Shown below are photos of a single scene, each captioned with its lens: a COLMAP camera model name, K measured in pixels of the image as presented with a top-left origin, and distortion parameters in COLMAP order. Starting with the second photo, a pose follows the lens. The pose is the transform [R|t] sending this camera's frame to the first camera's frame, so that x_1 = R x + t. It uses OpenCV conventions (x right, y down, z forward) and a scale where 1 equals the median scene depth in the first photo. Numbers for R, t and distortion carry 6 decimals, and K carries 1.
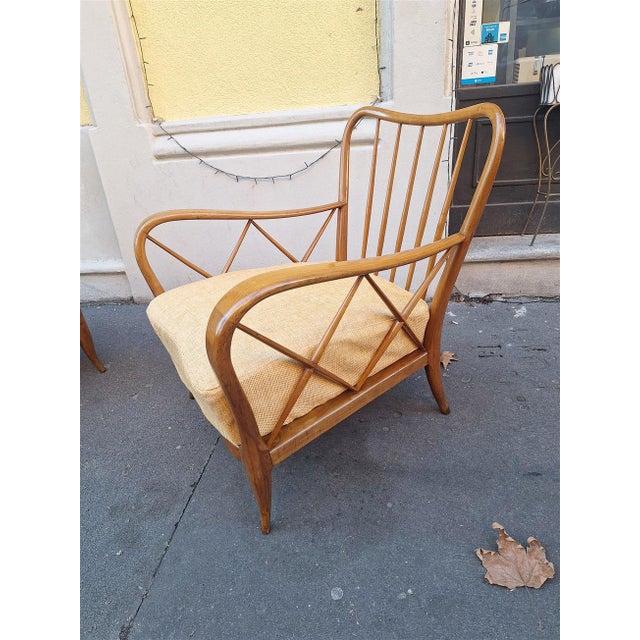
lens RADIAL K [[474.8, 0, 317.8], [0, 474.8, 319.0], [0, 0, 1]] dist [0.042043, -0.041294]
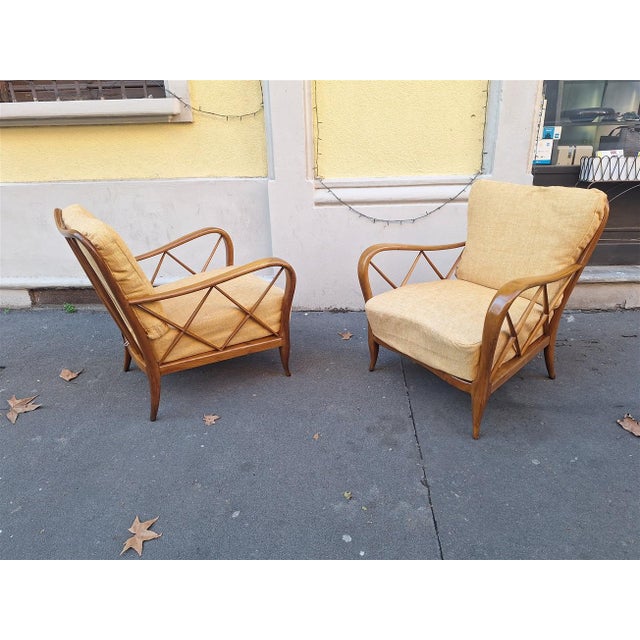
lens RADIAL K [[472.9, 0, 327.1], [0, 472.9, 310.3], [0, 0, 1]] dist [0.064037, -0.076265]
pose [[0.994109, 0.019866, 0.106544, -0.528883], [-0.011655, 0.996952, -0.077143, 0.090631], [-0.107752, 0.075446, 0.991311, -0.408087]]
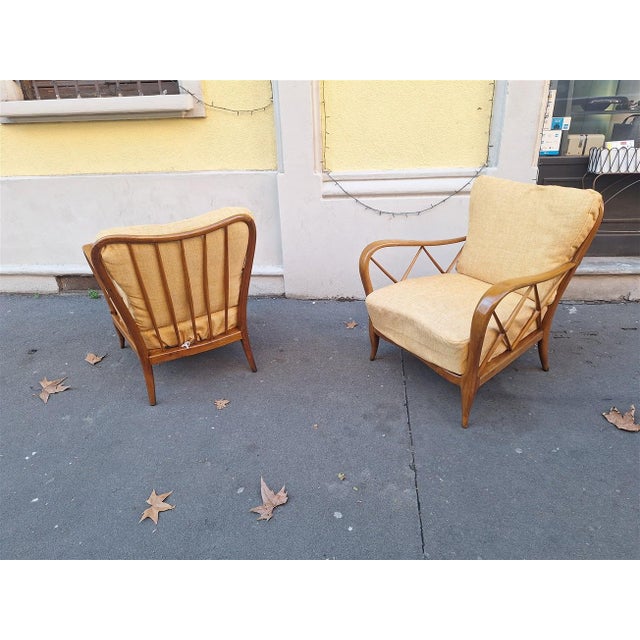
lens RADIAL K [[472.9, 0, 321.6], [0, 472.9, 315.1], [0, 0, 1]] dist [0.064037, -0.076265]
pose [[0.998168, 0.024642, 0.055249, -0.489916], [-0.023770, 0.999583, -0.016384, 0.048334], [-0.055630, 0.015041, 0.998338, -0.488887]]
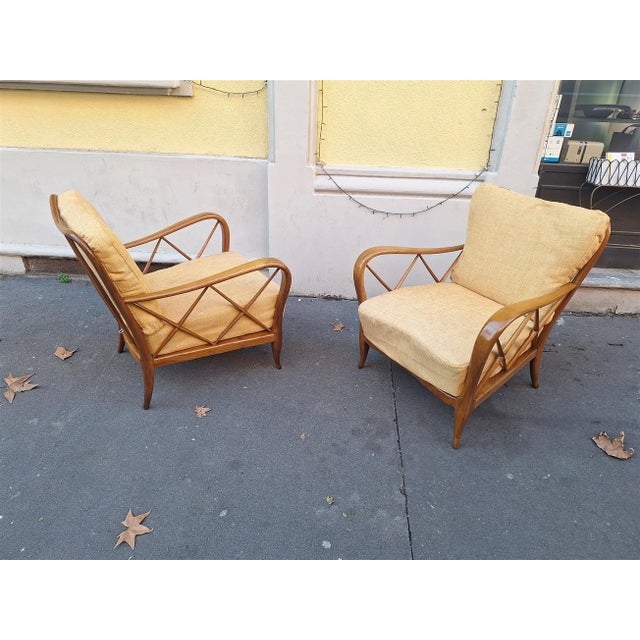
lens RADIAL K [[472.9, 0, 320.4], [0, 472.9, 315.7], [0, 0, 1]] dist [0.064037, -0.076265]
pose [[0.991180, 0.066843, 0.114431, -0.539736], [-0.071100, 0.996905, 0.033531, -0.034582], [-0.111836, -0.041372, 0.992865, -0.422389]]
